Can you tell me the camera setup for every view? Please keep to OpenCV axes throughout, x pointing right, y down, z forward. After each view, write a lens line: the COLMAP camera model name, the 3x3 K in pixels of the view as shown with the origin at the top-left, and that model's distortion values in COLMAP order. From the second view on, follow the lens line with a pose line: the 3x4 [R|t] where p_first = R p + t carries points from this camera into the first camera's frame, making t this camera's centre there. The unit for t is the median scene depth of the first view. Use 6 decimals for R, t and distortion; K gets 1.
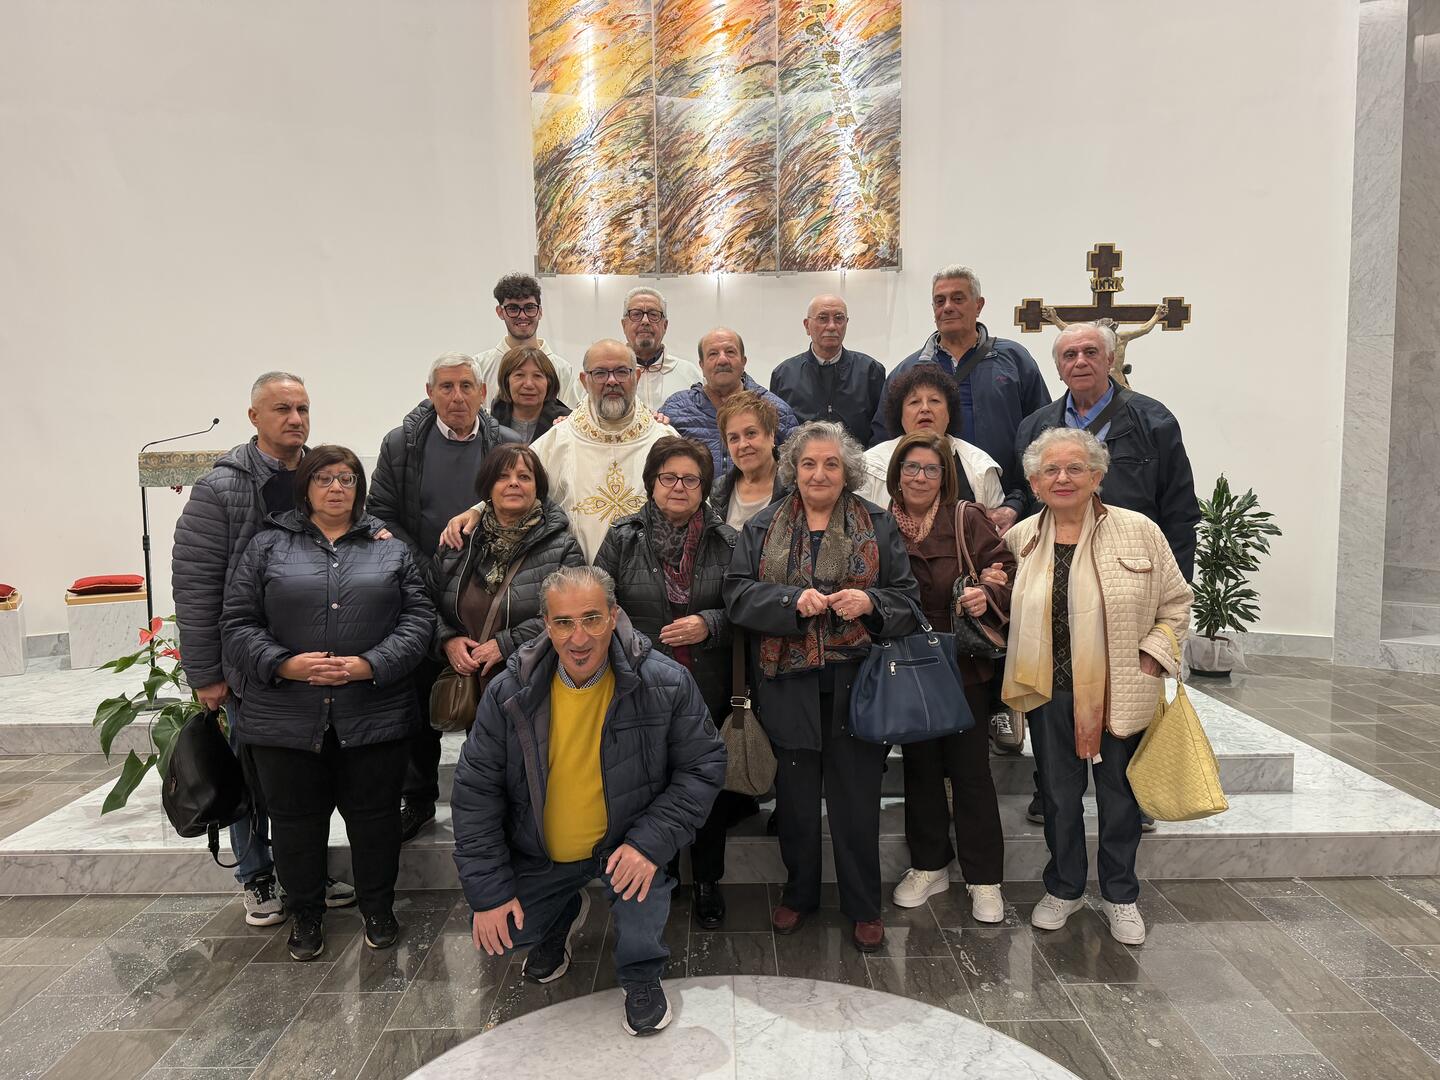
lens RADIAL K [[1017.7, 0, 717.5], [0, 1017.7, 546.3], [0, 0, 1]] dist [0.005261, -0.003420]
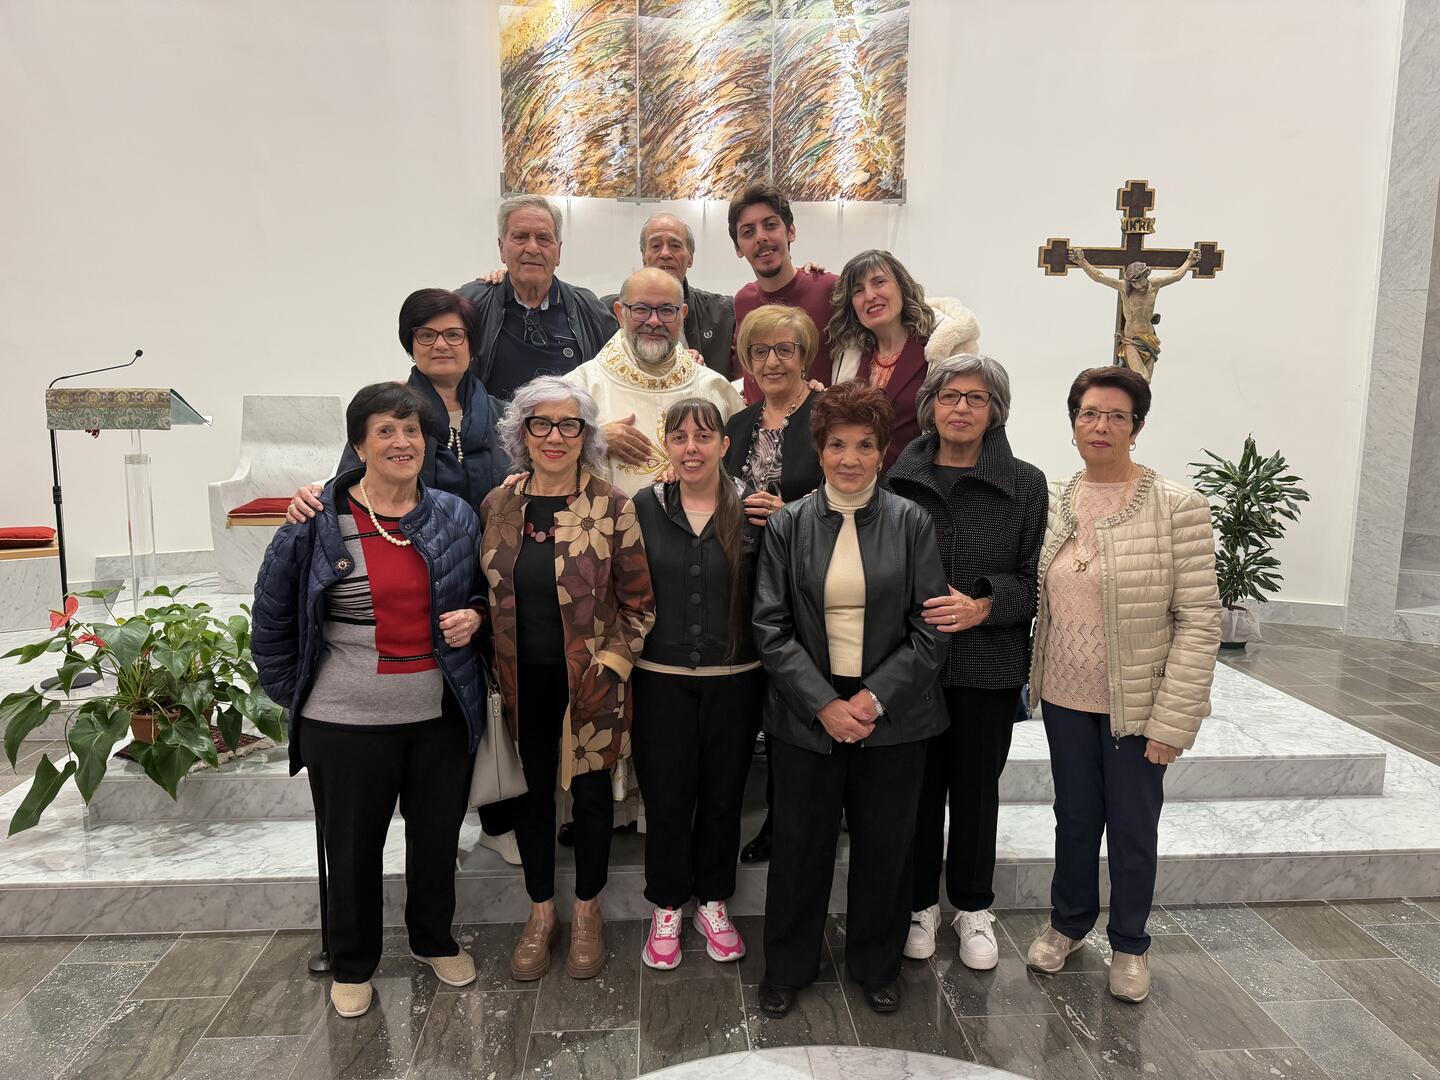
lens RADIAL K [[1021.6, 0, 720.0], [0, 1021.6, 540.0], [0, 0, 1]] dist [-0.038615, 0.039554]
pose [[0.997550, 0.010583, 0.069145, -0.052907], [-0.014158, 0.998576, 0.051431, -0.014268], [-0.068502, -0.052284, 0.996280, 0.093937]]
